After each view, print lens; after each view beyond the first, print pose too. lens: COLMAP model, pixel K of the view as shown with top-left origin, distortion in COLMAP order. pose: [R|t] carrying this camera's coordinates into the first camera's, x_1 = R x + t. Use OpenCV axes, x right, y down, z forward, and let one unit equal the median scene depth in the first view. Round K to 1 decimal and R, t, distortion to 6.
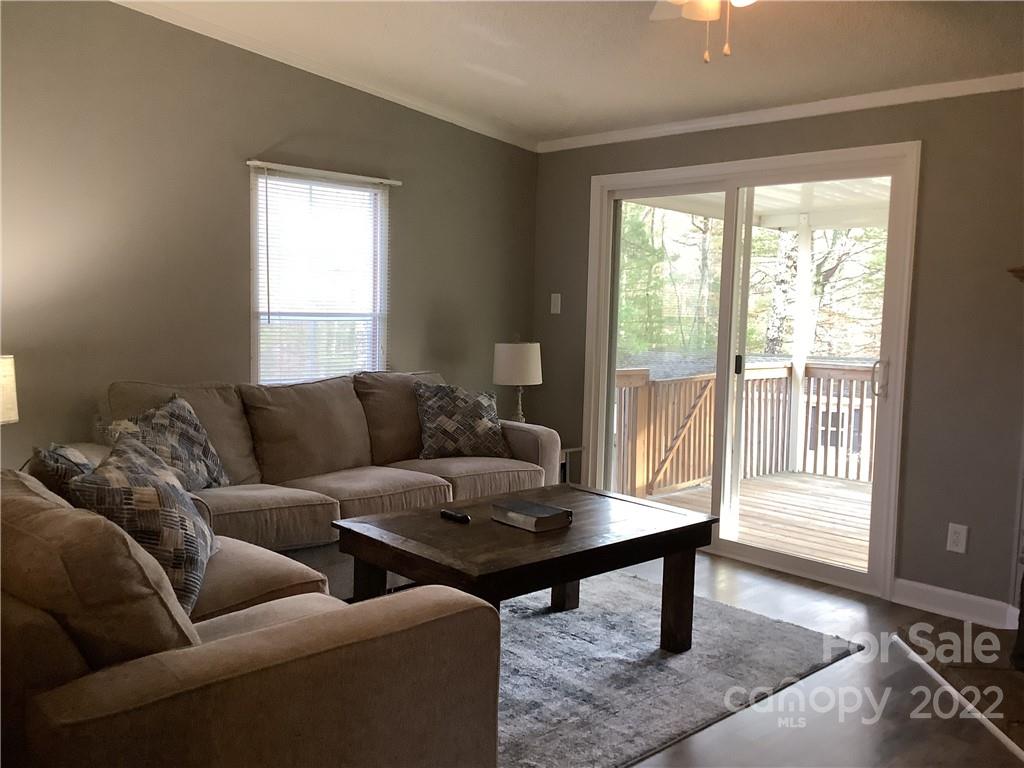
lens RADIAL K [[929.8, 0, 509.6], [0, 929.8, 384.7], [0, 0, 1]] dist [0.113775, -0.221256]
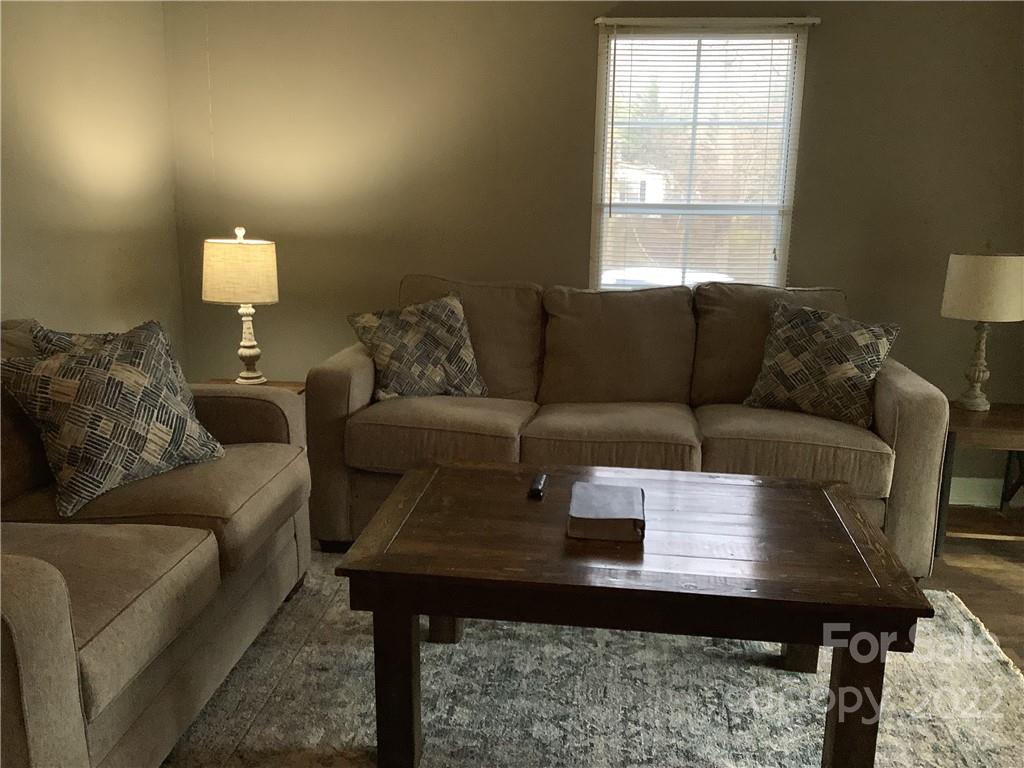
lens RADIAL K [[929.8, 0, 509.6], [0, 929.8, 384.7], [0, 0, 1]] dist [0.113775, -0.221256]
pose [[0.635609, 0.154693, -0.756354, 0.350211], [-0.067586, 0.987107, 0.145091, -0.032294], [0.769047, -0.041102, 0.637869, 0.382522]]
